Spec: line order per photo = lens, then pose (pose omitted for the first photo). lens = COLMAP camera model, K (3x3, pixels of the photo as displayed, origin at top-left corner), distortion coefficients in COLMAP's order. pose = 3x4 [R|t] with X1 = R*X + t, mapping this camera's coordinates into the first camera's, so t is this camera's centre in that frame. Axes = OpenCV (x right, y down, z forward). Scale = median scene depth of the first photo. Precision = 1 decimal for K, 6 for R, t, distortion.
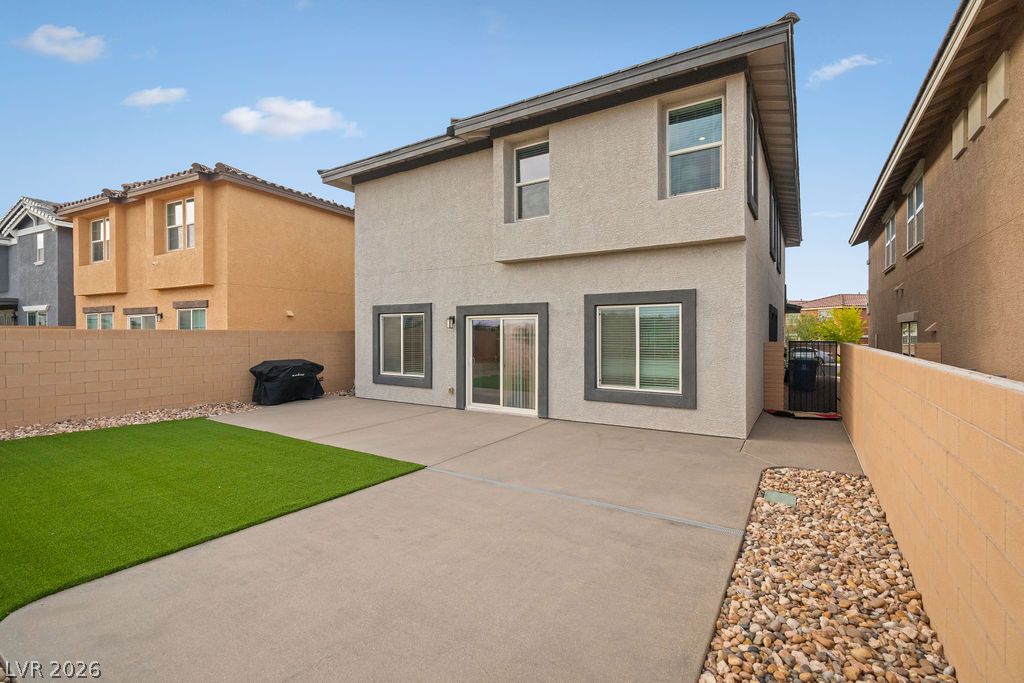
lens RADIAL K [[462.4, 0, 517.0], [0, 462.4, 338.3], [0, 0, 1]] dist [0.003711, 0.001138]
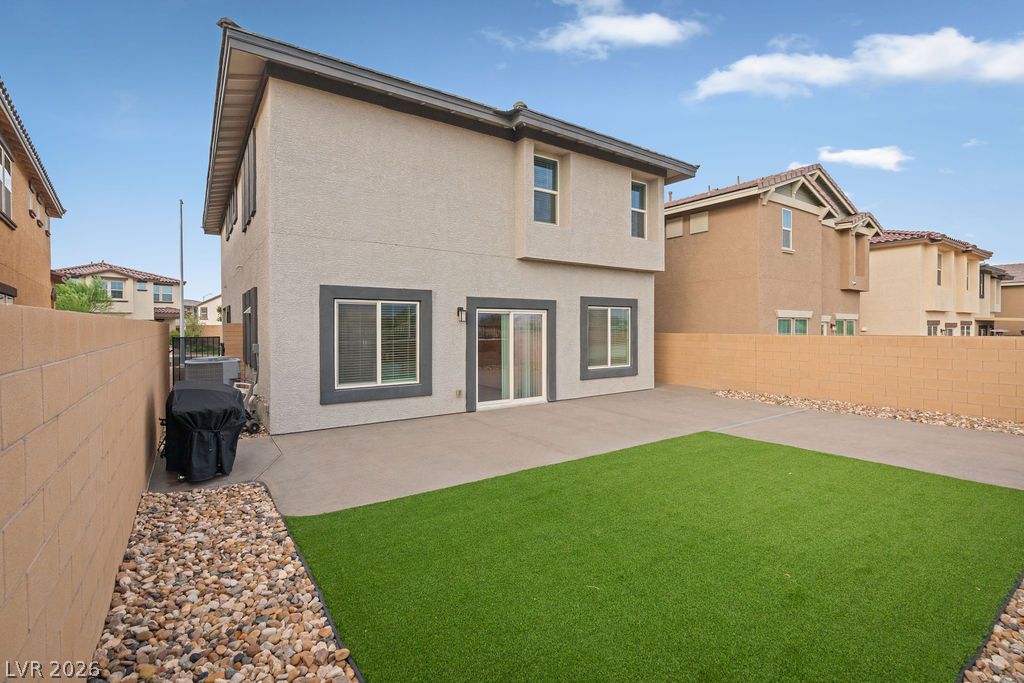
lens RADIAL K [[462.4, 0, 517.0], [0, 462.4, 338.3], [0, 0, 1]] dist [0.003711, 0.001138]
pose [[0.389247, -0.020328, 0.920909, -0.994455], [0.014148, 0.999770, 0.016089, -0.002902], [-0.921025, 0.006766, 0.389446, 0.614004]]
